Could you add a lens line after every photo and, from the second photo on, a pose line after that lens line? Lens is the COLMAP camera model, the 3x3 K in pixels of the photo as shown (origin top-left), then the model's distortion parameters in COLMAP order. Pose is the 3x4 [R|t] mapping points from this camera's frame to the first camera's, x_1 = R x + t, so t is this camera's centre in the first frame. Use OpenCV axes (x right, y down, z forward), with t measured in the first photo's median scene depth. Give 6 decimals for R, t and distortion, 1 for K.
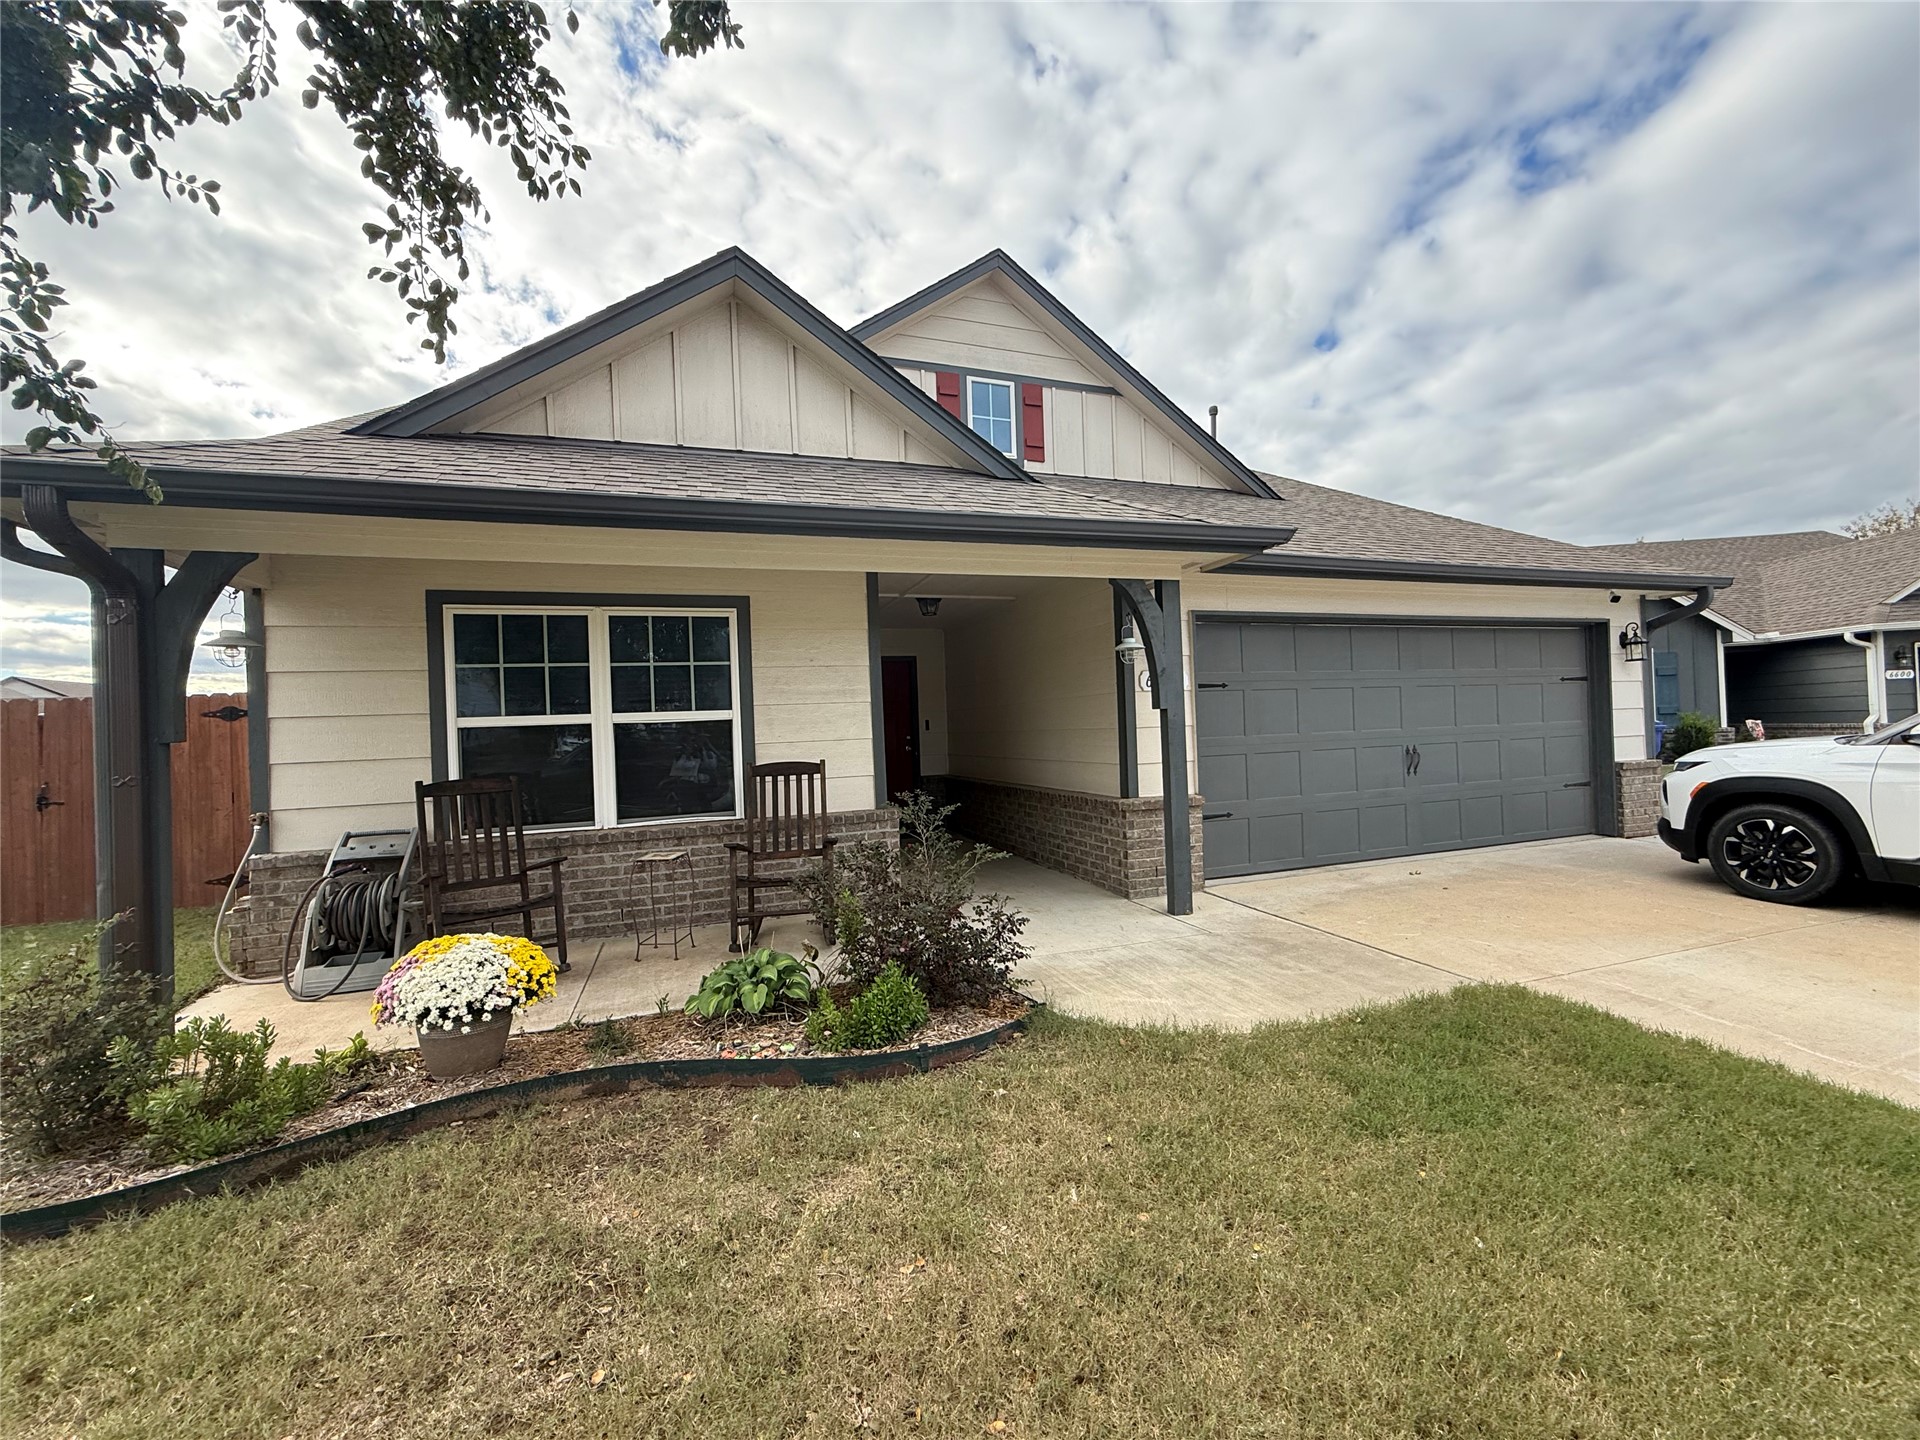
lens RADIAL K [[763.6, 0, 946.0], [0, 763.6, 725.3], [0, 0, 1]] dist [0.000042, 0.000416]
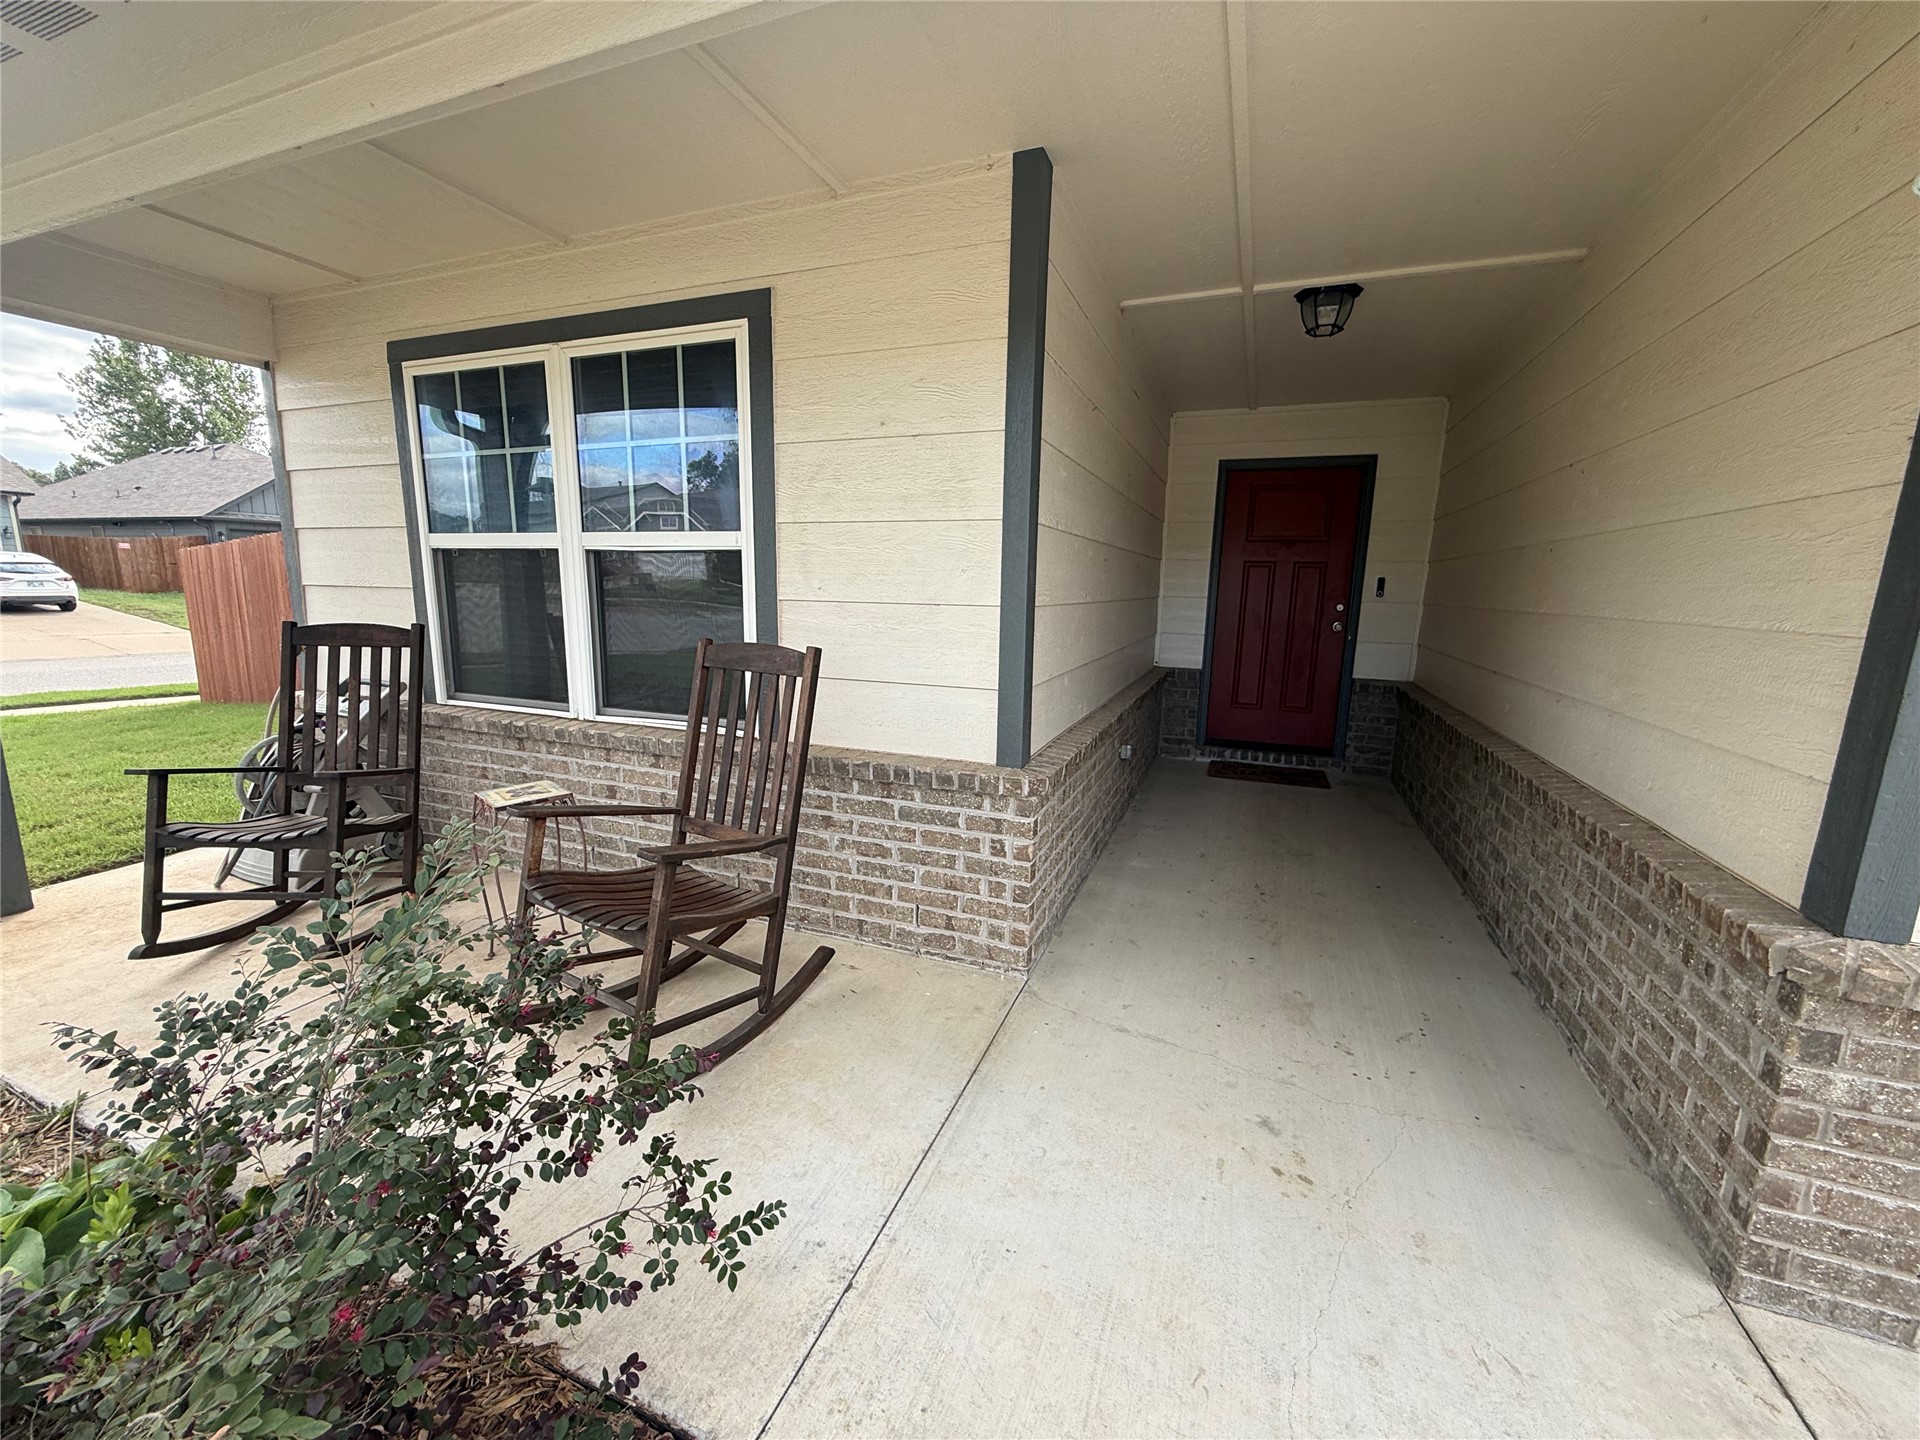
lens RADIAL K [[763.6, 0, 956.6], [0, 763.6, 720.3], [0, 0, 1]] dist [0.000042, 0.000416]
pose [[0.757786, 0.167200, -0.630717, 0.188024], [-0.045555, 0.977810, 0.204480, -0.007382], [0.650911, -0.126219, 0.748588, 0.720890]]
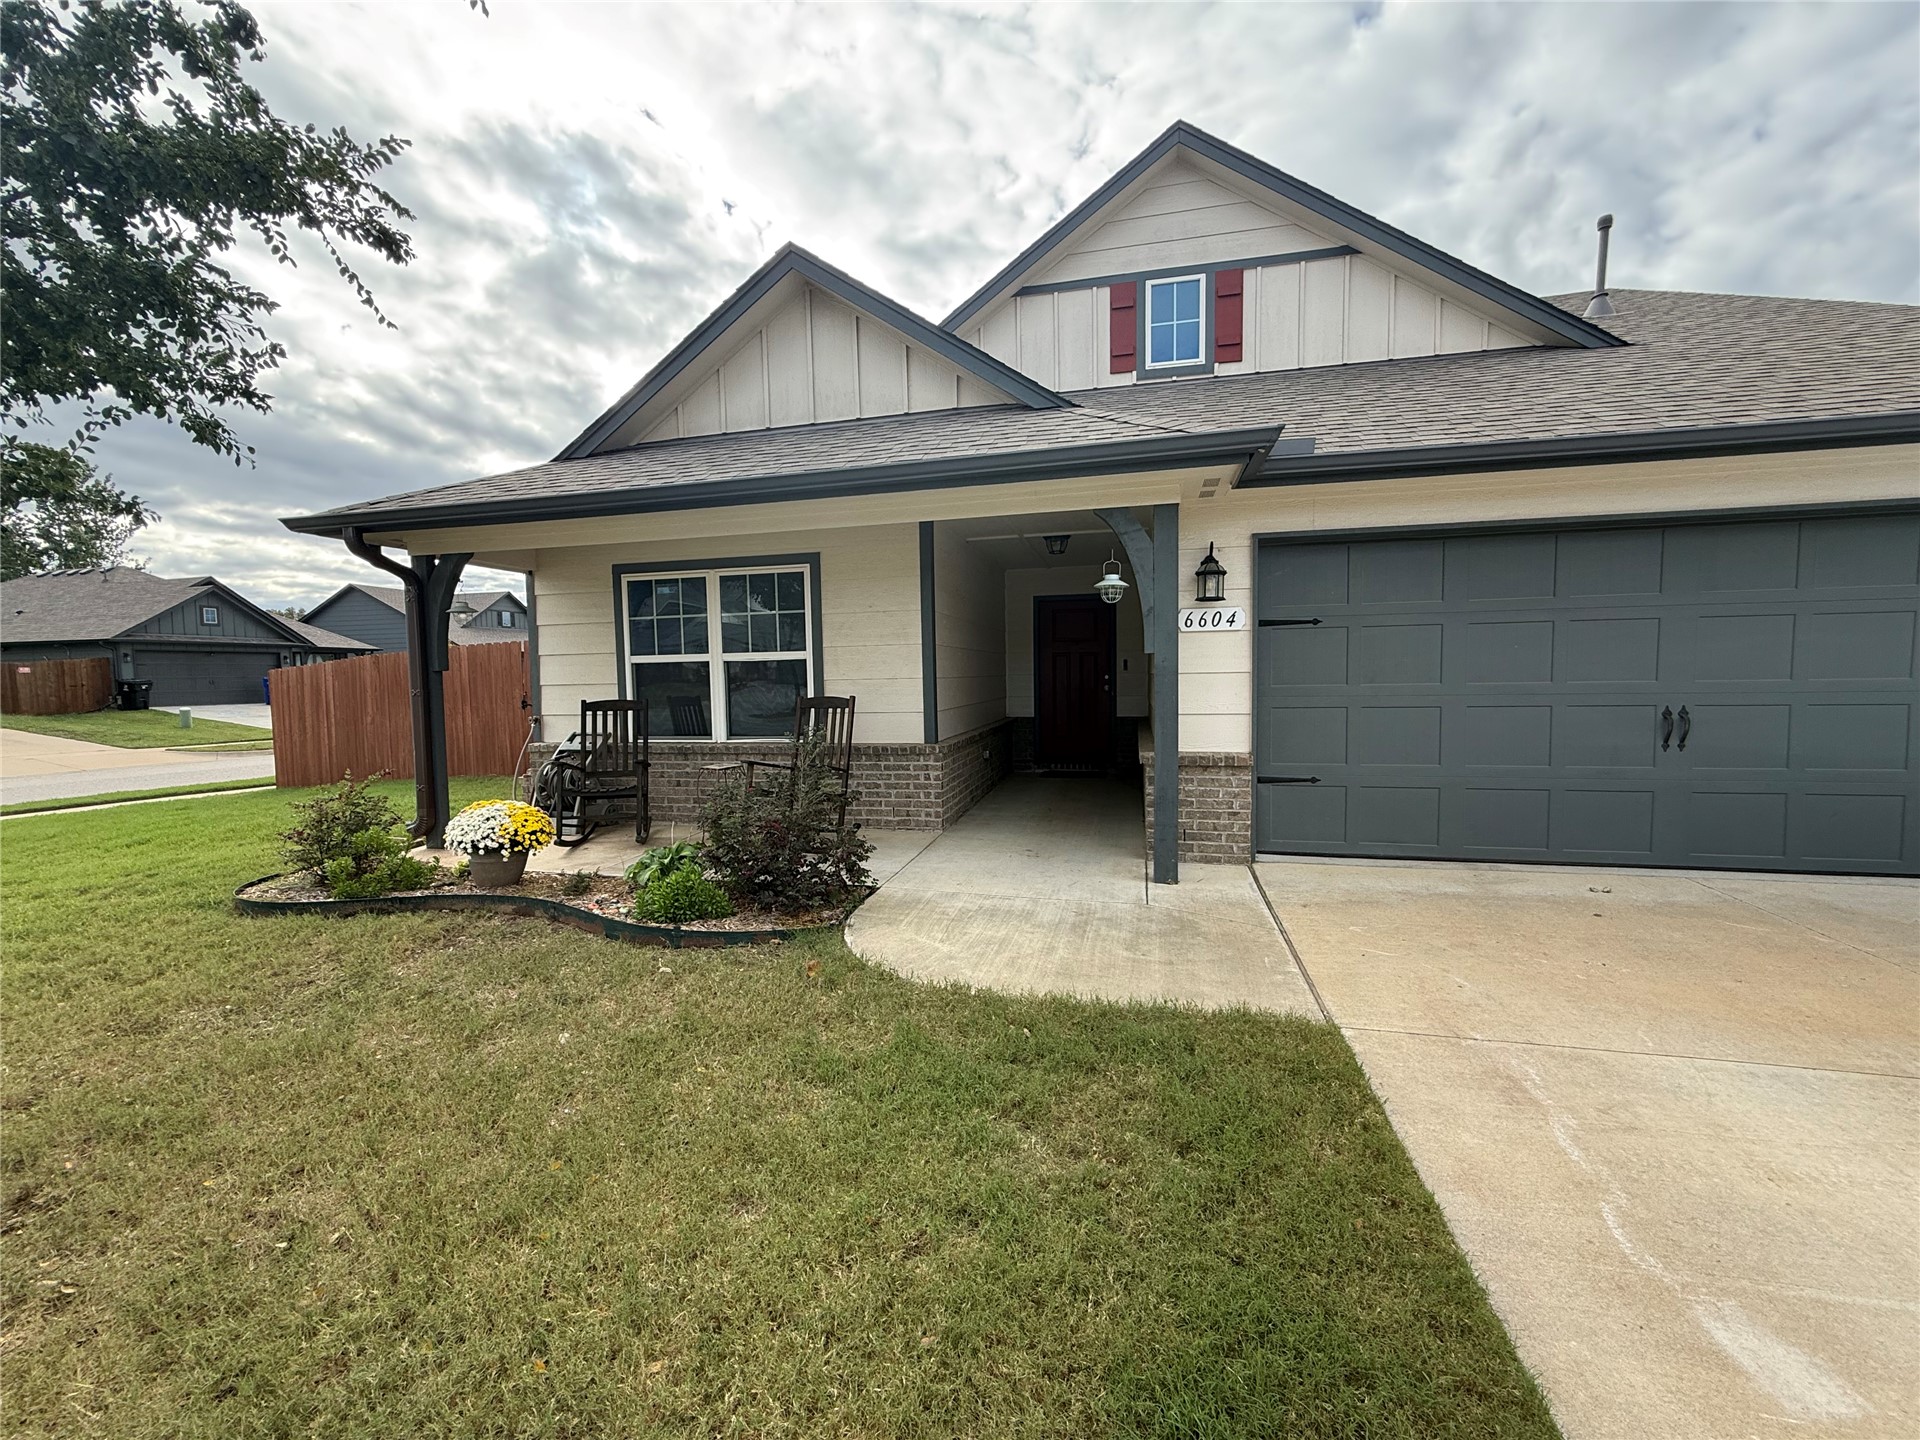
lens RADIAL K [[763.6, 0, 954.6], [0, 763.6, 720.7], [0, 0, 1]] dist [0.000042, 0.000416]
pose [[0.843076, 0.054868, -0.534989, 0.577740], [-0.011183, 0.996355, 0.084562, -0.015803], [0.537679, -0.065309, 0.840617, 0.126605]]
